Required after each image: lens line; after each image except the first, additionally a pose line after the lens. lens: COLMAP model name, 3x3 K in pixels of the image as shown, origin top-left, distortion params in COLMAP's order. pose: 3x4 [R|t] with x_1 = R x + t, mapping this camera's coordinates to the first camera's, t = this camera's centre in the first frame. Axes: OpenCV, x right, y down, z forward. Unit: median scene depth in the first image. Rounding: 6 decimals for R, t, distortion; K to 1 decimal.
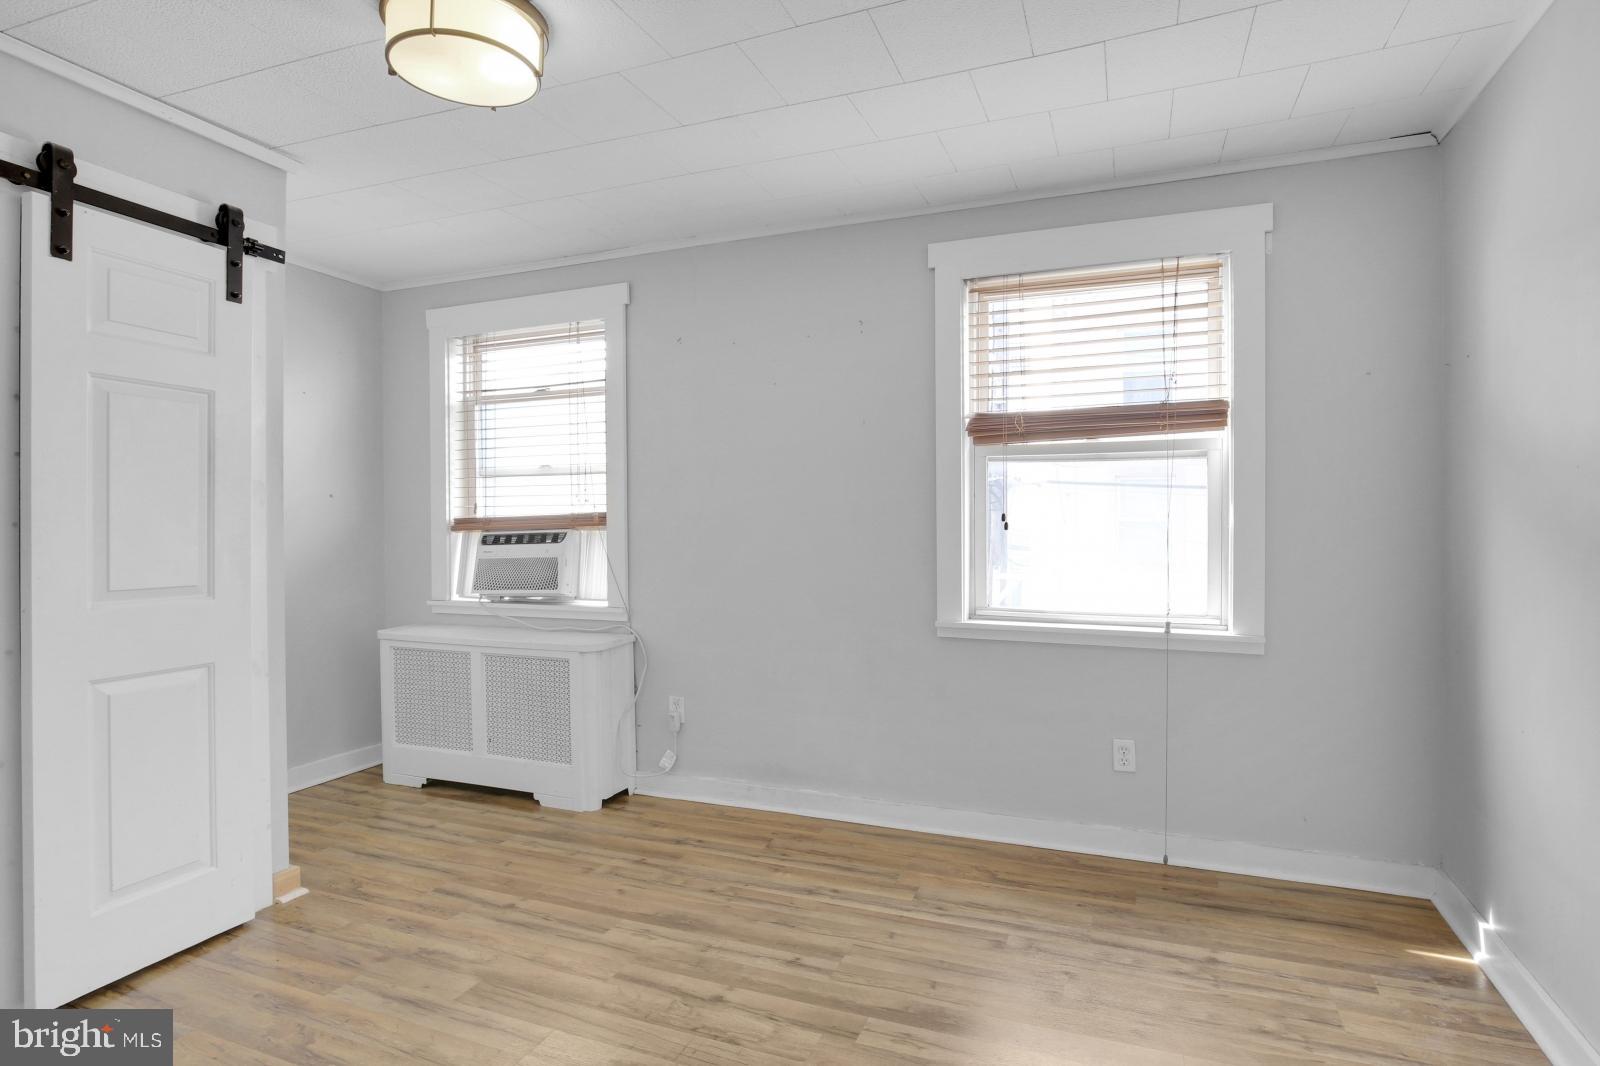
lens RADIAL K [[821.4, 0, 903.8], [0, 821.4, 521.7], [0, 0, 1]] dist [-0.006061, 0.000194]
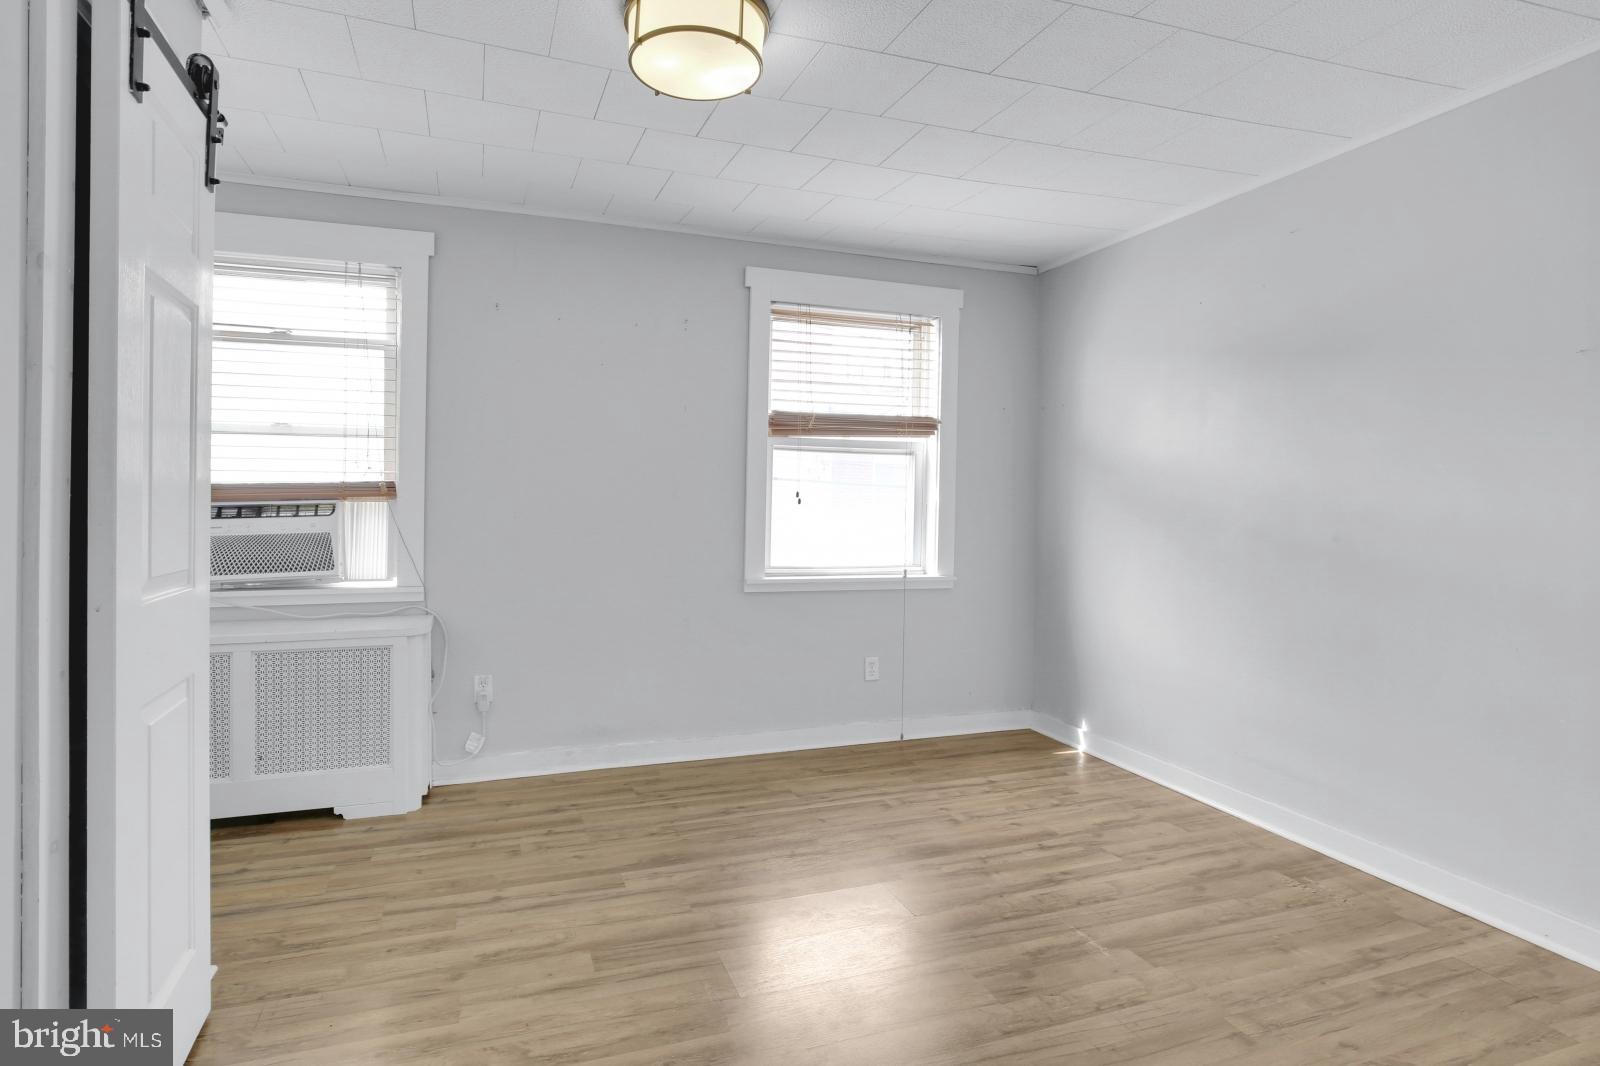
lens RADIAL K [[777.4, 0, 766.8], [0, 777.4, 505.9], [0, 0, 1]] dist [0.002380, 0.000897]
pose [[0.777246, 0.006942, 0.629159, -0.711424], [-0.011225, 0.999933, 0.002834, 0.009997], [-0.629097, -0.009265, 0.777271, 0.099808]]
